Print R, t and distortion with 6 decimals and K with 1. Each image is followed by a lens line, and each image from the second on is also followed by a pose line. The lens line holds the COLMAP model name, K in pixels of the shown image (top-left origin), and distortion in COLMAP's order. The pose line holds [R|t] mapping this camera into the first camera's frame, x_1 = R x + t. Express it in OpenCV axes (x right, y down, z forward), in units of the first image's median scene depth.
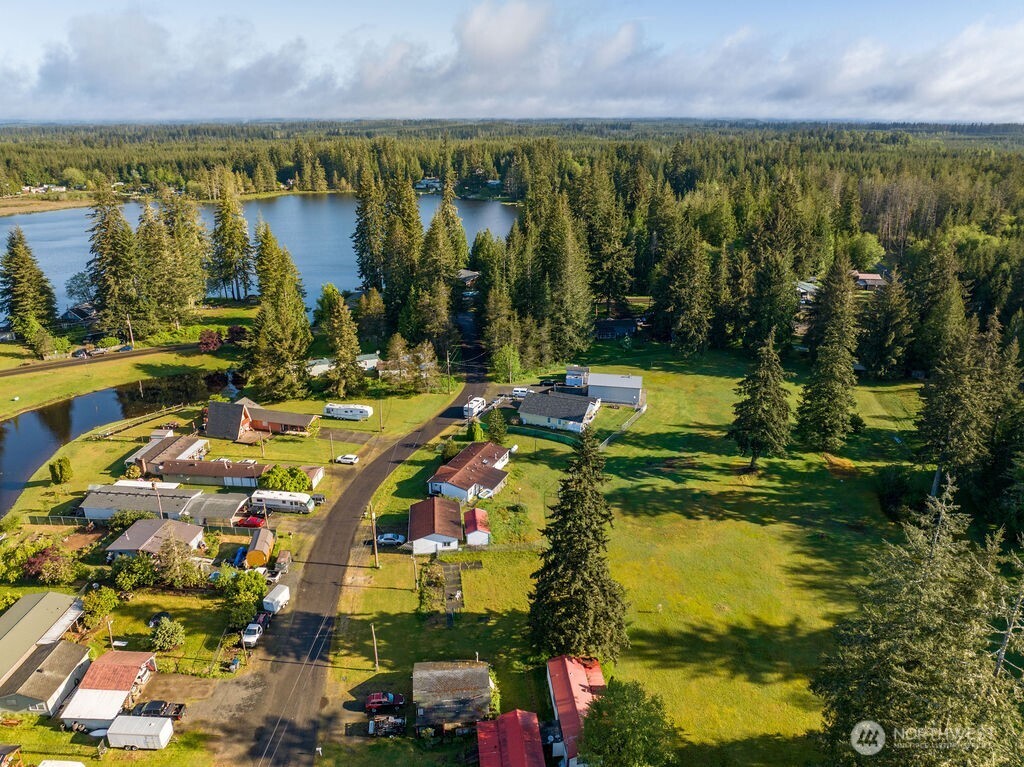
lens RADIAL K [[722.0, 0, 512.0], [0, 722.0, 383.5], [0, 0, 1]] dist [-0.034647, 0.001742]
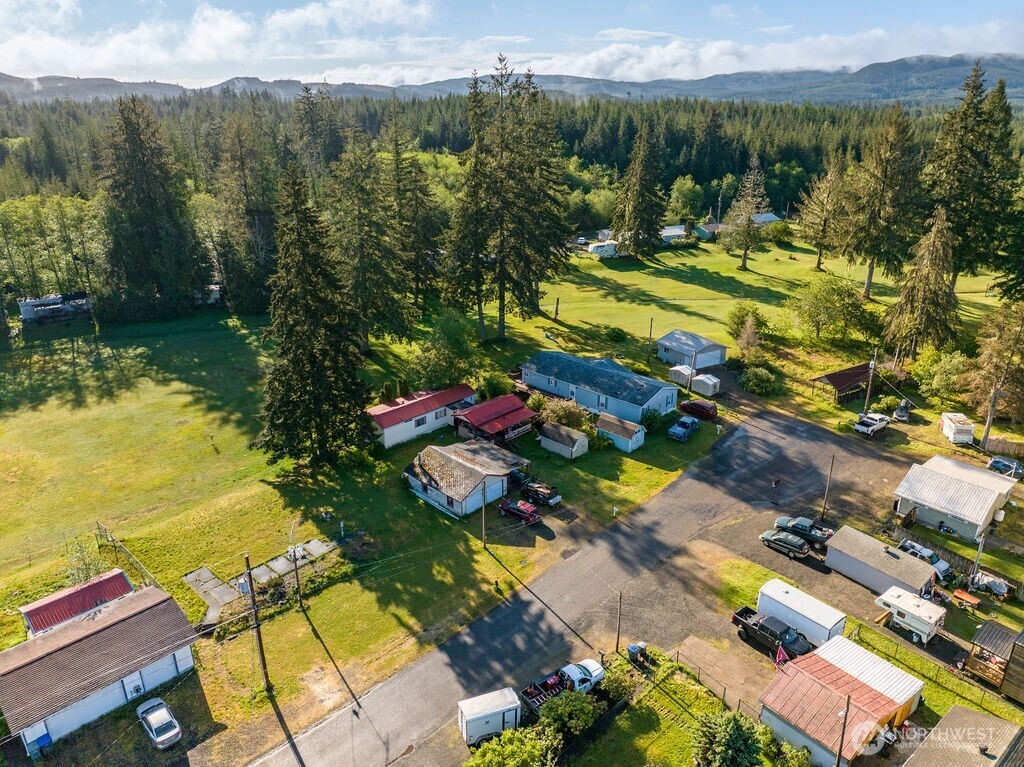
lens RADIAL K [[722.0, 0, 512.0], [0, 722.0, 383.5], [0, 0, 1]] dist [-0.034647, 0.001742]
pose [[-0.643752, -0.283196, 0.710903, -0.428239], [0.263405, 0.790225, 0.553319, -0.080658], [-0.718471, 0.543456, -0.434114, 0.762262]]
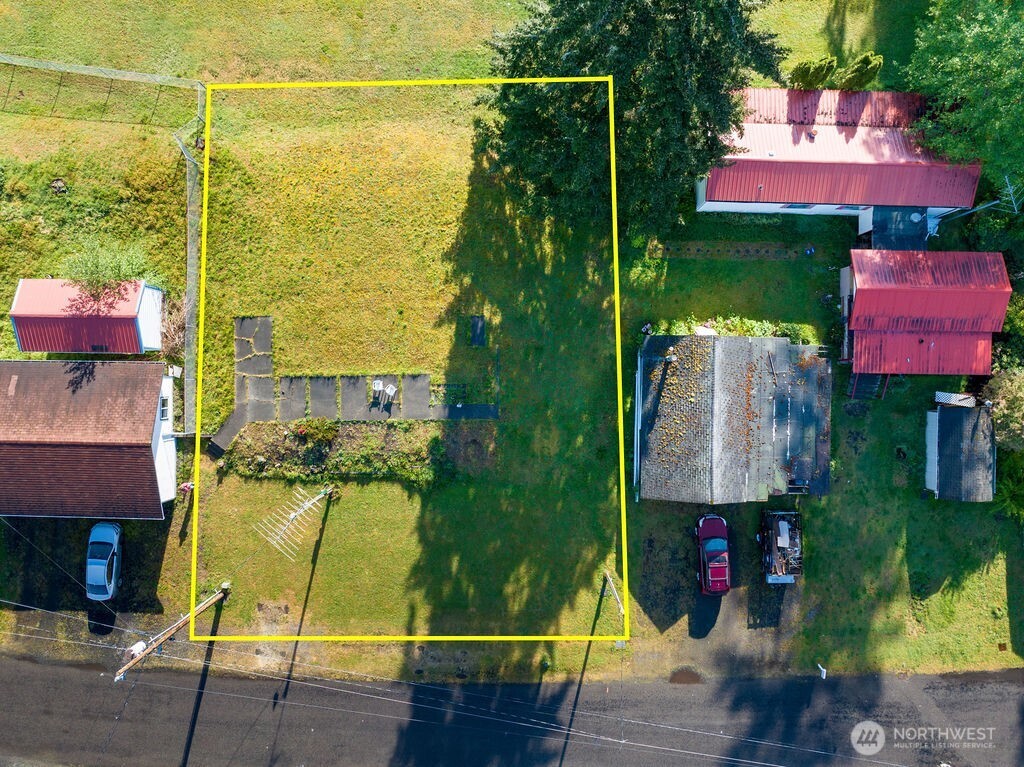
lens RADIAL K [[722.0, 0, 512.0], [0, 722.0, 383.5], [0, 0, 1]] dist [-0.034647, 0.001742]
pose [[0.120079, -0.992764, 0.000125, -0.045996], [0.342215, 0.041510, 0.938704, -0.039332], [-0.931917, -0.112676, 0.344723, 0.575572]]
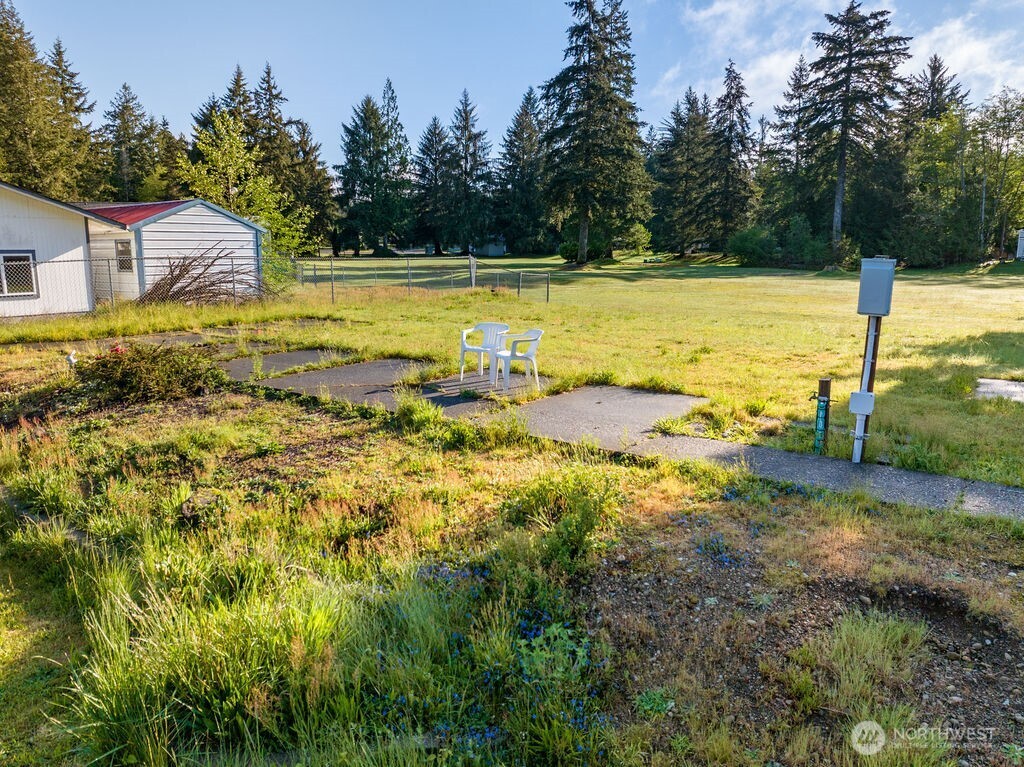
lens RADIAL K [[722.0, 0, 512.0], [0, 722.0, 383.5], [0, 0, 1]] dist [-0.034647, 0.001742]
pose [[0.677486, -0.137601, 0.722550, -0.099619], [0.252811, 0.966059, -0.053069, 0.217557], [-0.690724, 0.218622, 0.689279, 0.678197]]
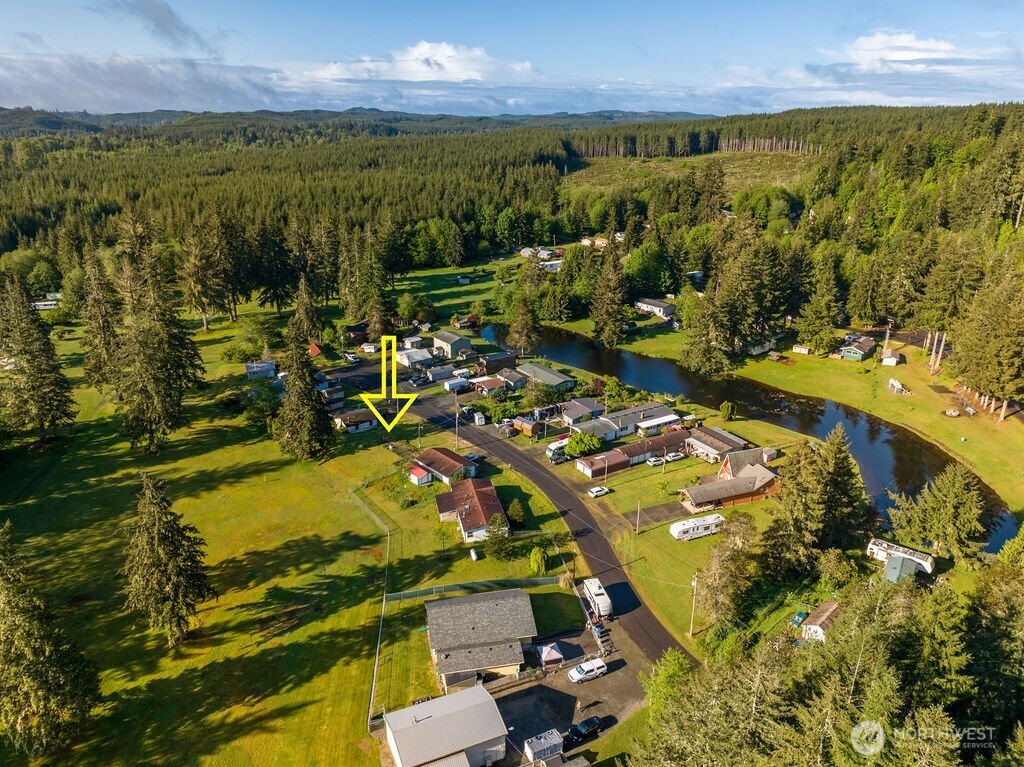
lens RADIAL K [[721.3, 0, 512.0], [0, 721.3, 383.5], [0, 0, 1]] dist [-0.028999, 0.000107]
pose [[-0.809369, 0.202986, -0.551107, 0.406758], [-0.204645, 0.782088, 0.588608, -0.596416], [0.550493, 0.589182, -0.591457, 1.457660]]
